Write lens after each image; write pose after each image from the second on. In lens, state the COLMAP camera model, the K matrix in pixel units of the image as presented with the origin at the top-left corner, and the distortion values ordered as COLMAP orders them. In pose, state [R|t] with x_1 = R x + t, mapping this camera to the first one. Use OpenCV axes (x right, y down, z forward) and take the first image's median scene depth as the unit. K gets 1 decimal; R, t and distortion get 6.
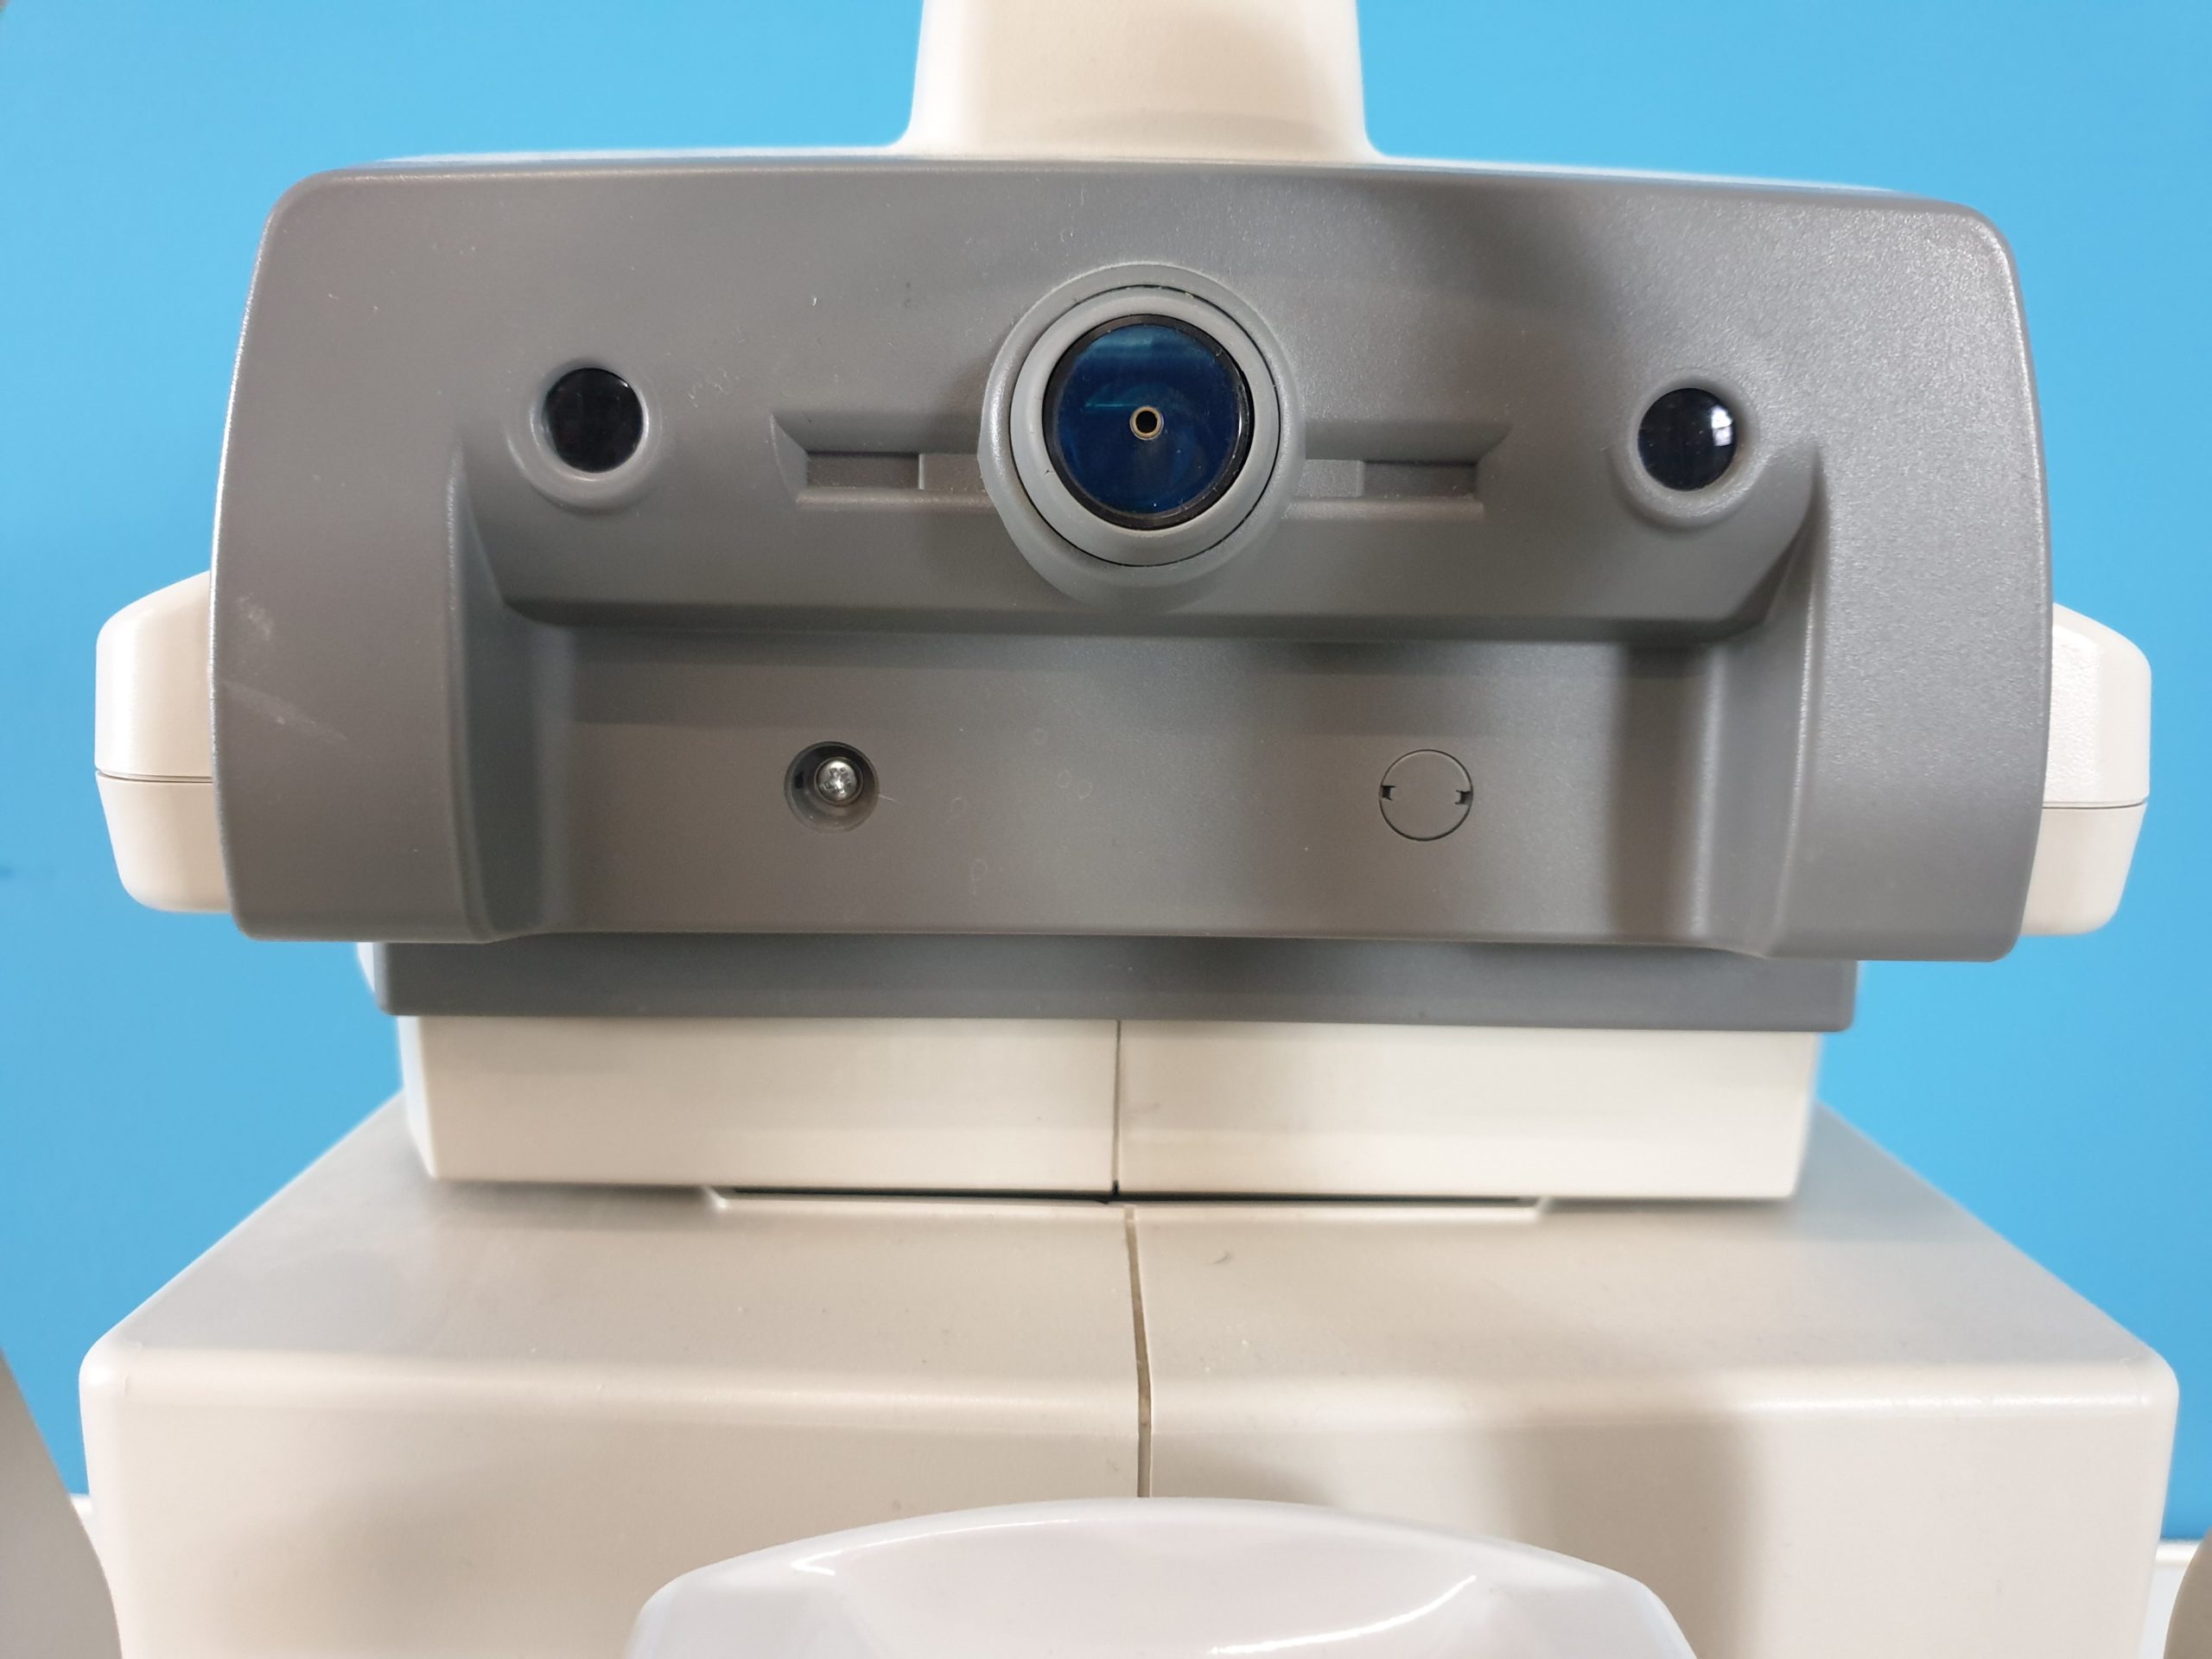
lens RADIAL K [[1771.5, 0, 1106.0], [0, 1771.5, 829.5], [0, 0, 1]] dist [0.007358, -0.003399]
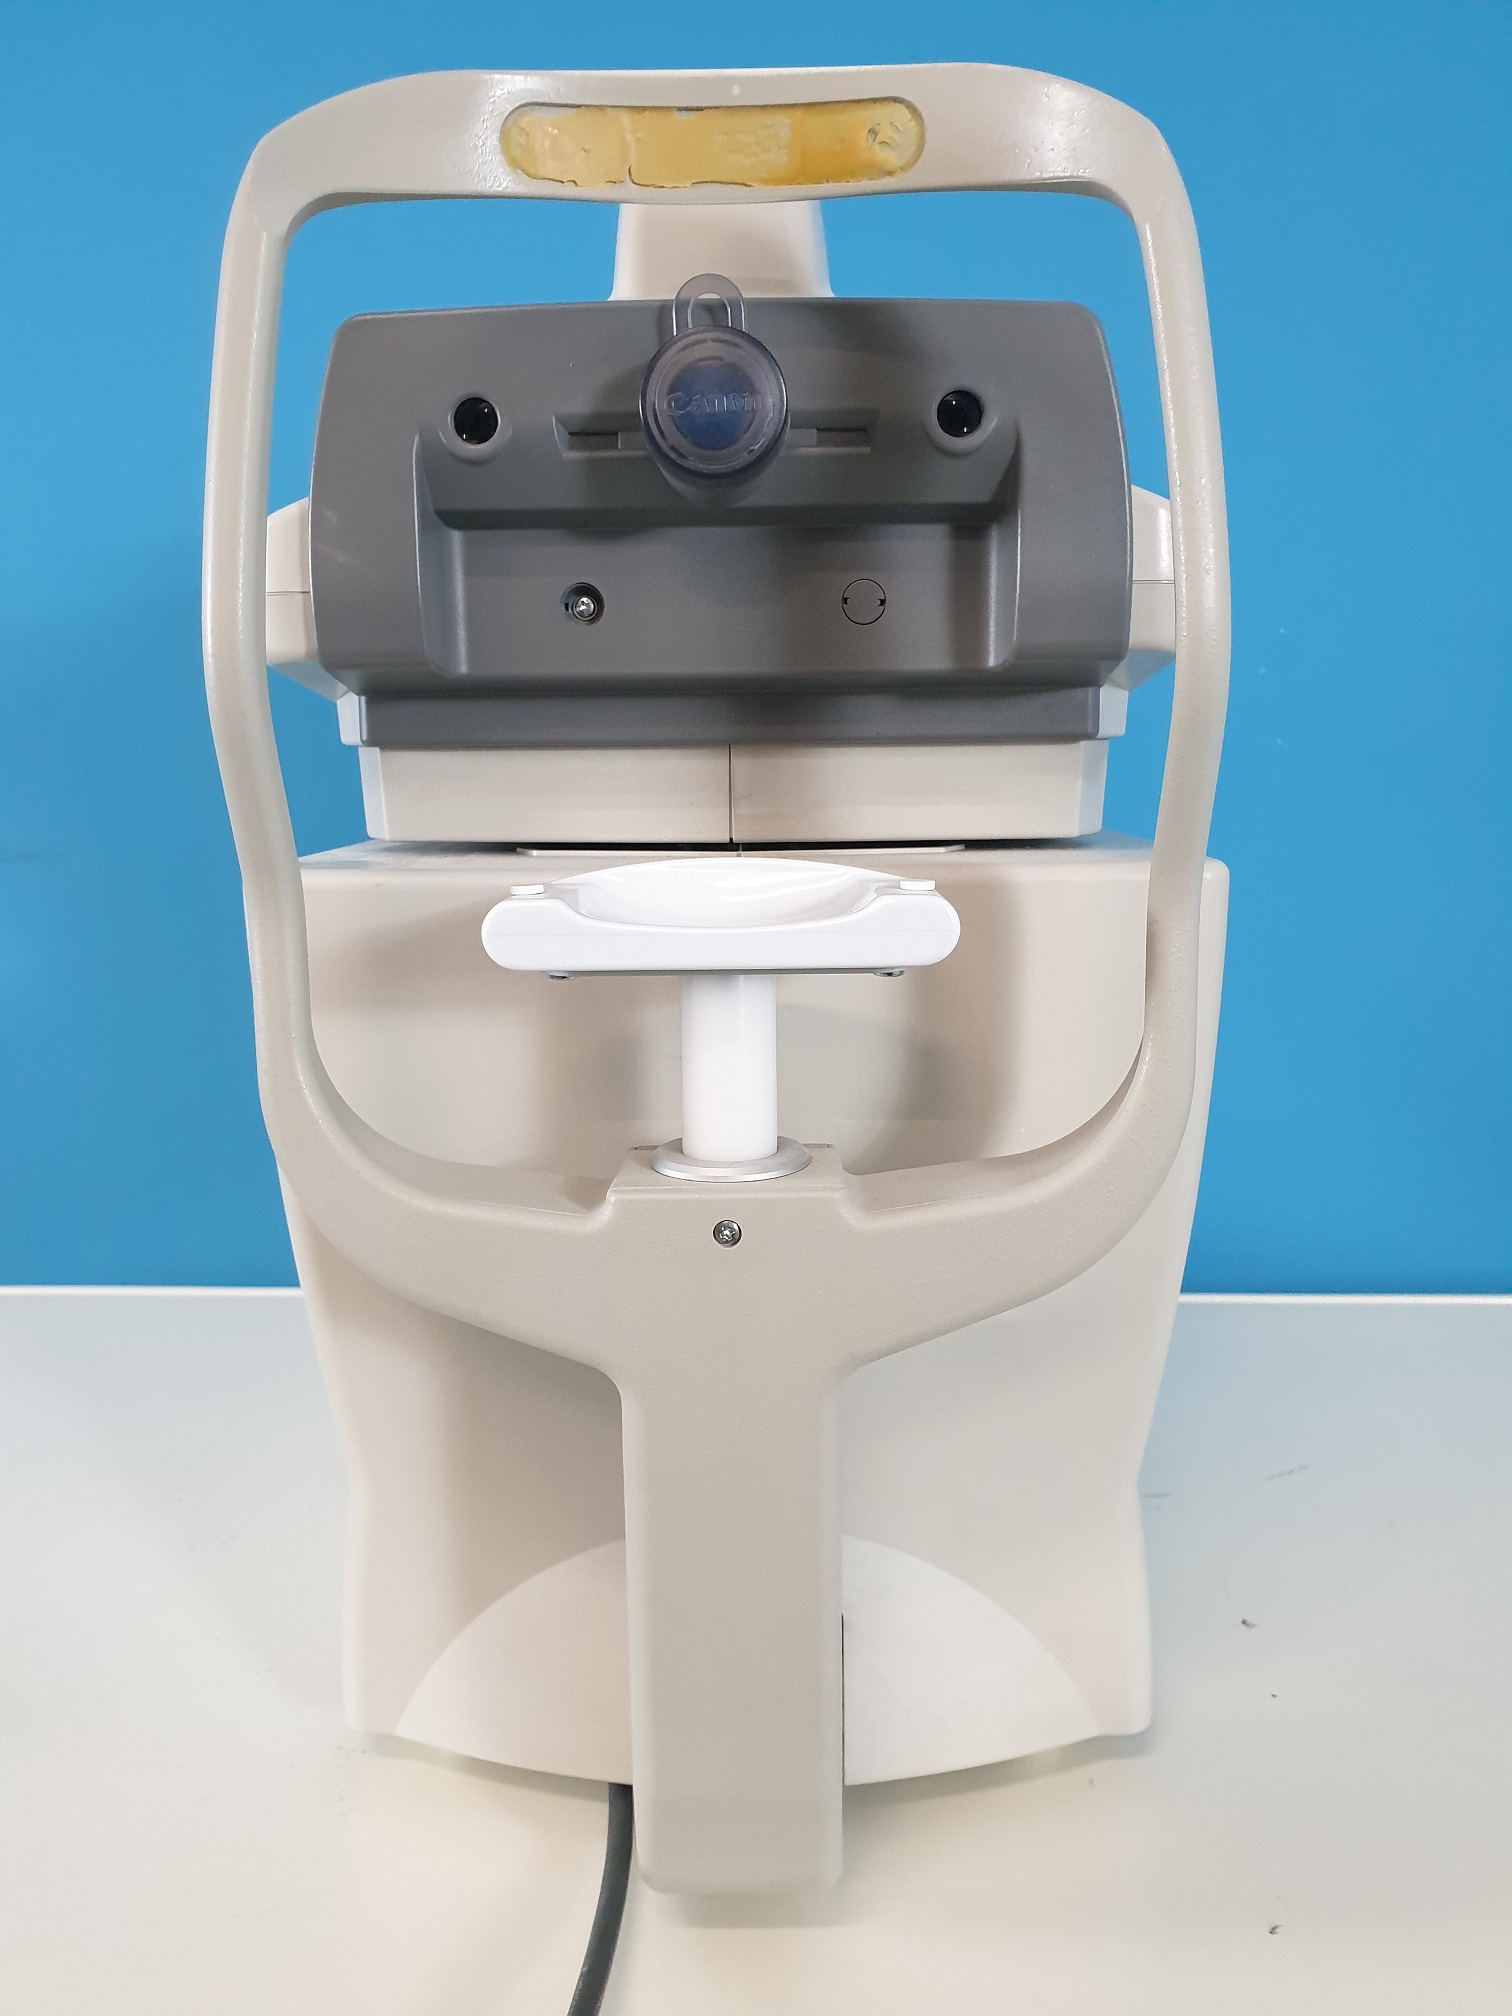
lens RADIAL K [[1614.5, 0, 756.0], [0, 1614.5, 1008.0], [0, 0, 1]] dist [0.007358, -0.003399]
pose [[0.998802, -0.017210, -0.045813, 0.139572], [0.017041, 0.999847, -0.004062, 0.492838], [0.045876, 0.003276, 0.998942, -0.966986]]
